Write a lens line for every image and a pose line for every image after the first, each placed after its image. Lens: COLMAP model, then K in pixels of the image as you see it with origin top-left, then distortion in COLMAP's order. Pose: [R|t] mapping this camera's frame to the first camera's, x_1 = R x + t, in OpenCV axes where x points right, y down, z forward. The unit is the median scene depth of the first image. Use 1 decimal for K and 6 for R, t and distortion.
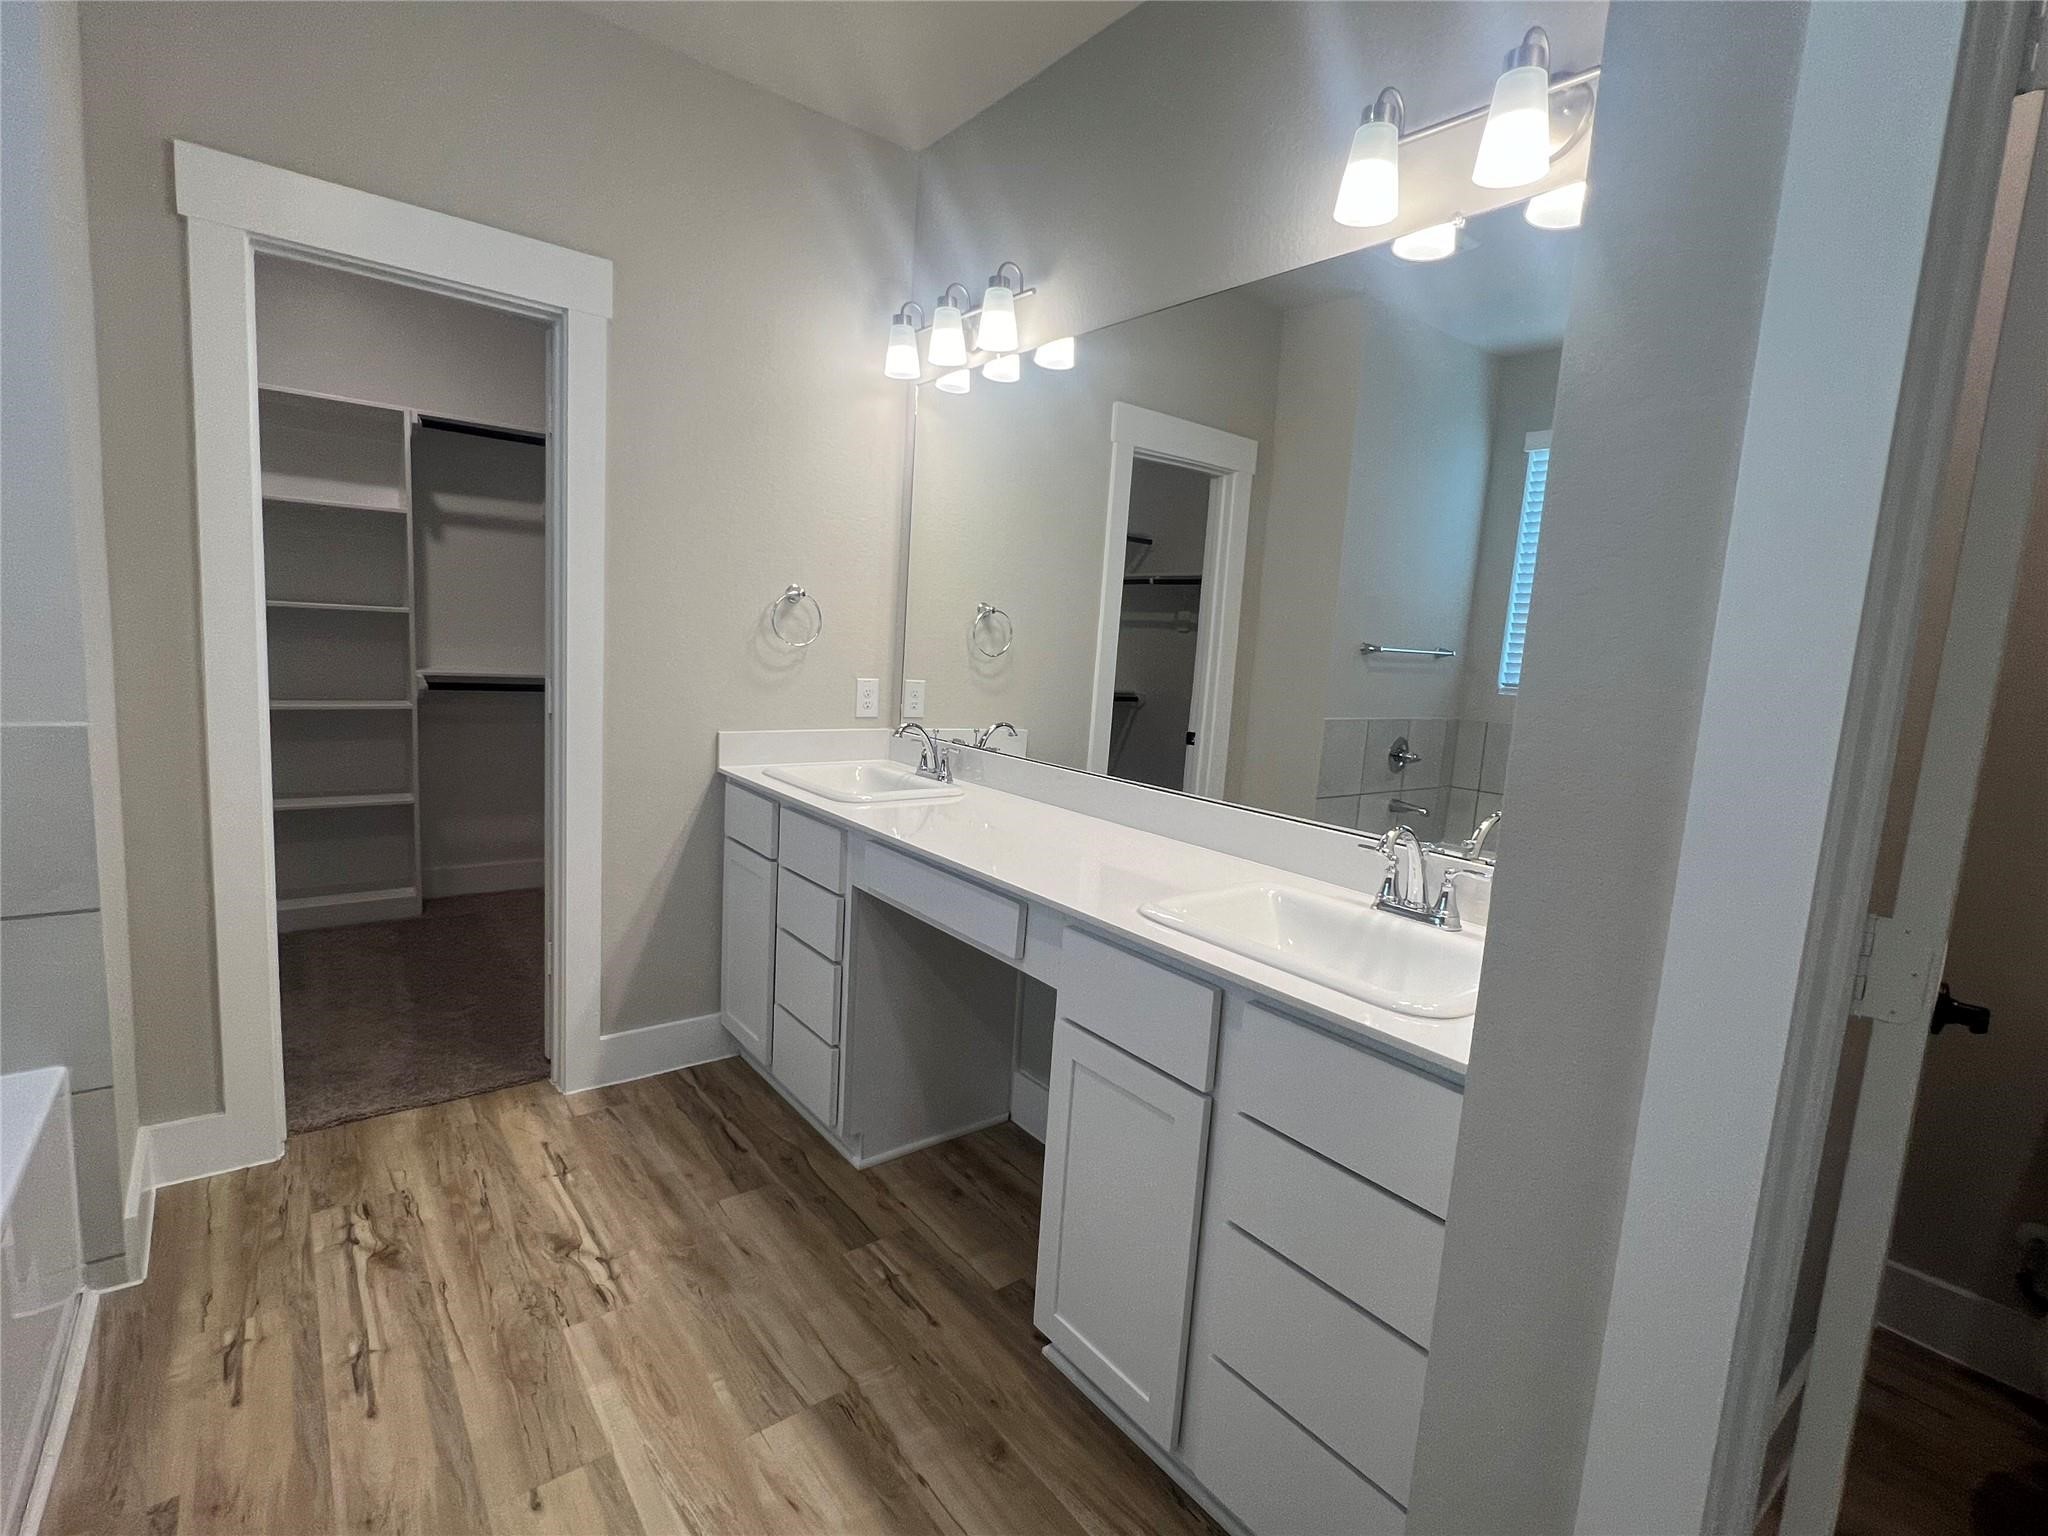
lens RADIAL K [[955.4, 0, 1019.7], [0, 955.4, 765.5], [0, 0, 1]] dist [-0.002233, 0.001916]
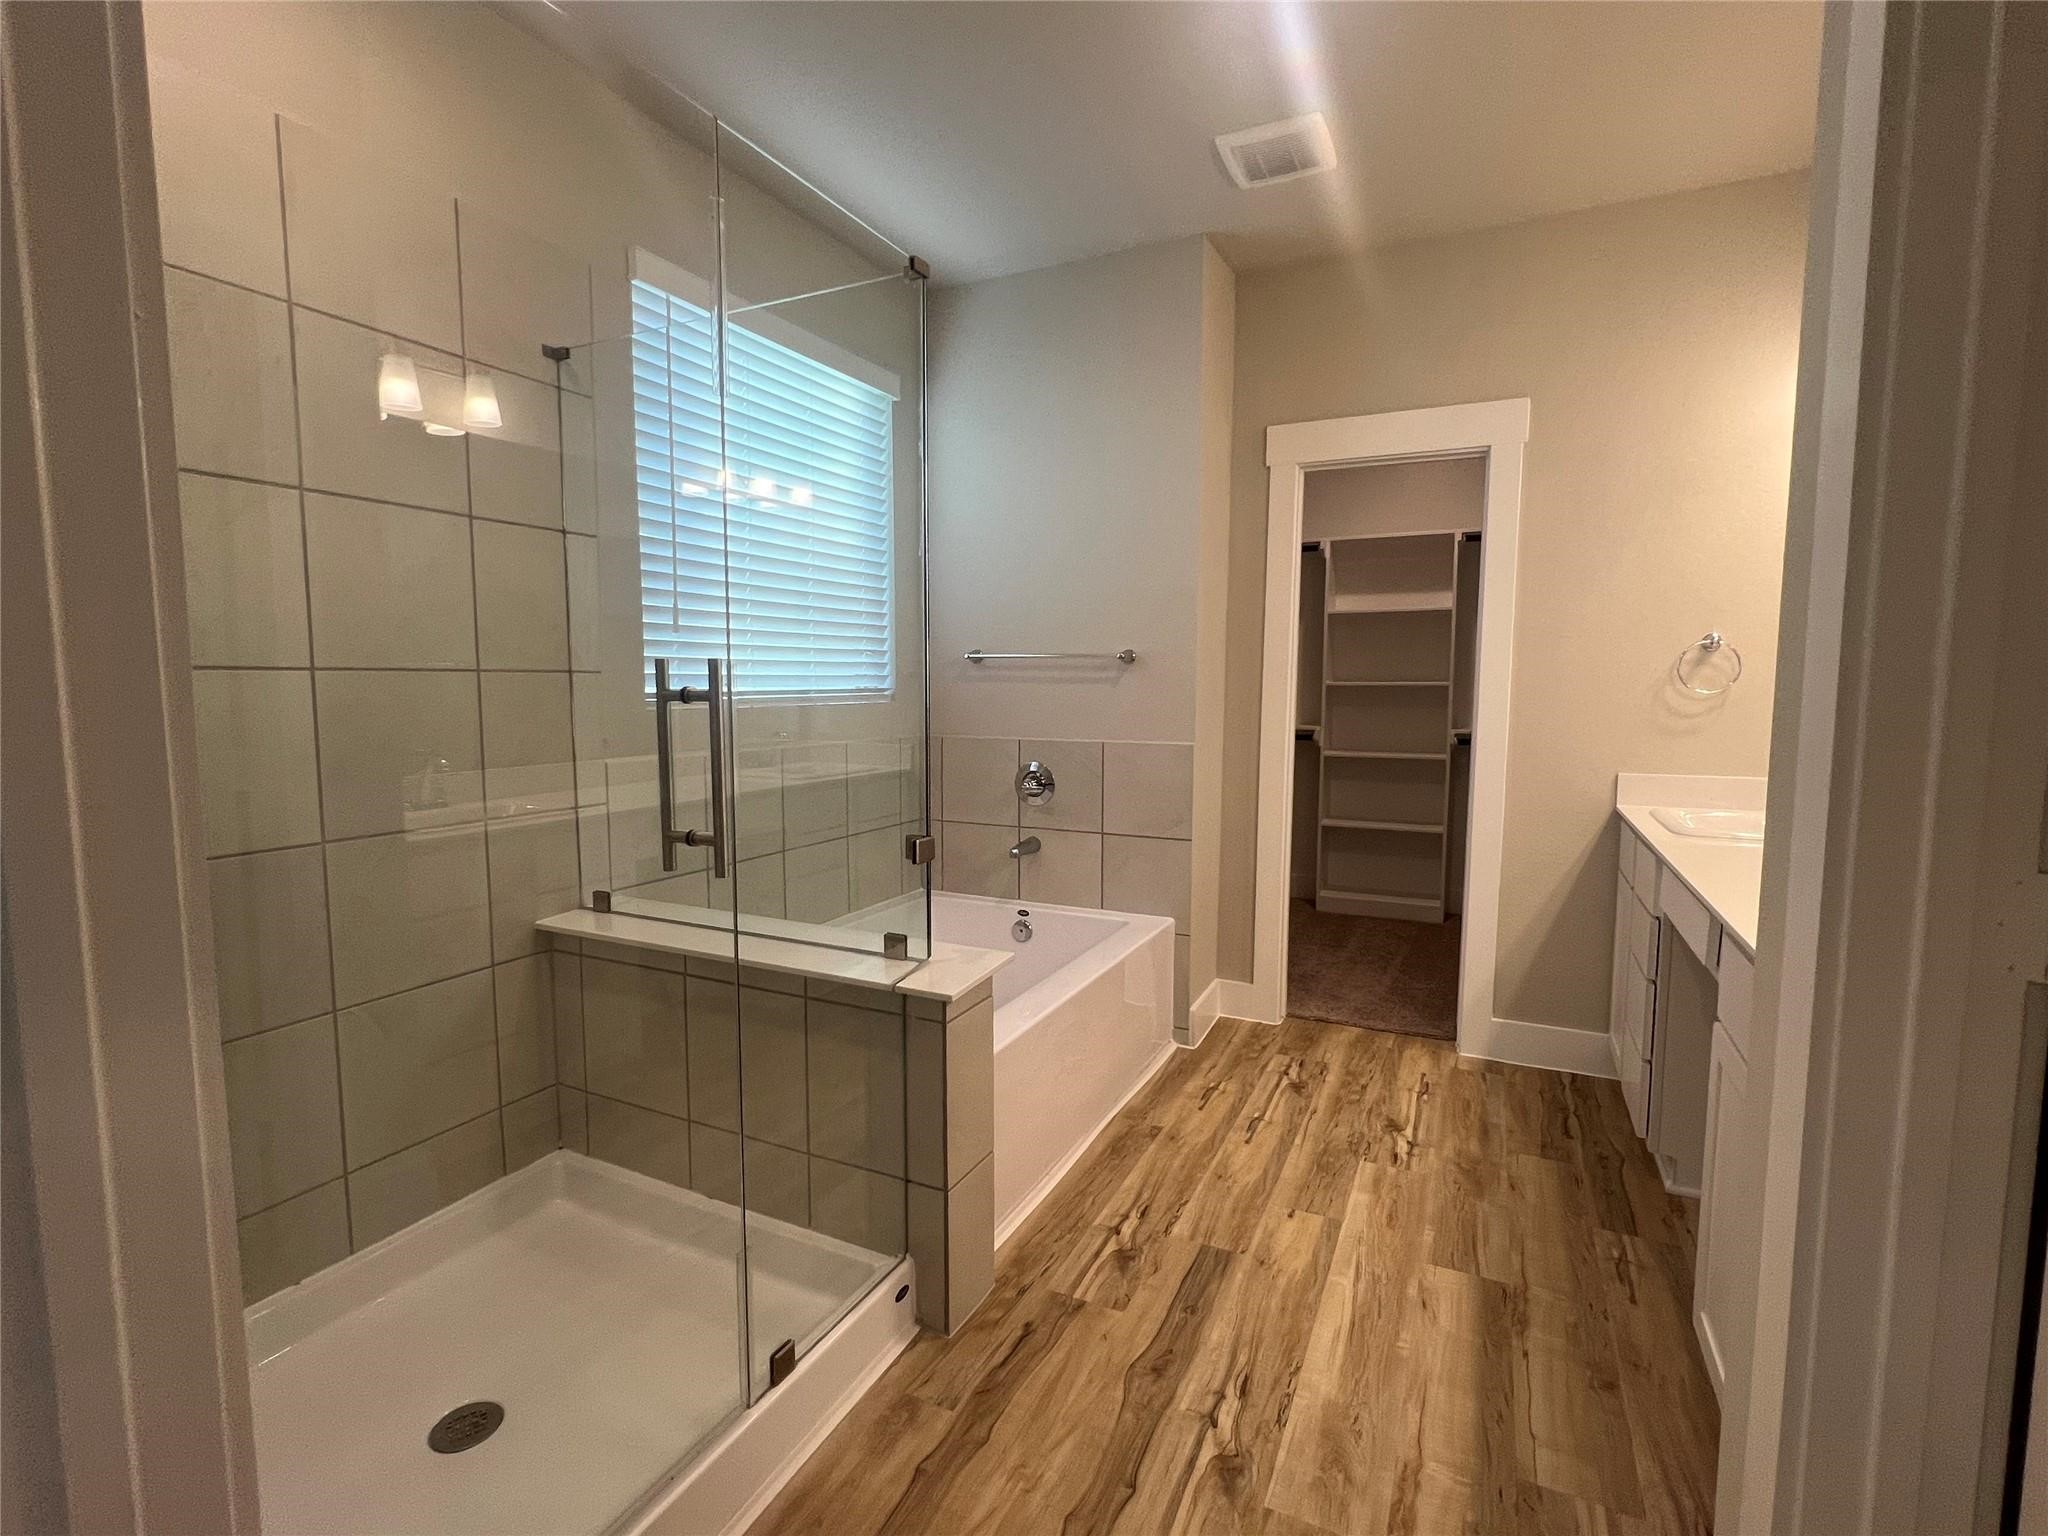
lens RADIAL K [[955.4, 0, 1023.9], [0, 955.4, 766.2], [0, 0, 1]] dist [-0.002233, 0.001916]
pose [[0.437861, 0.019755, -0.898826, 0.523336], [-0.096126, 0.995056, -0.024957, 0.070135], [0.893889, 0.097328, 0.437595, -0.134274]]
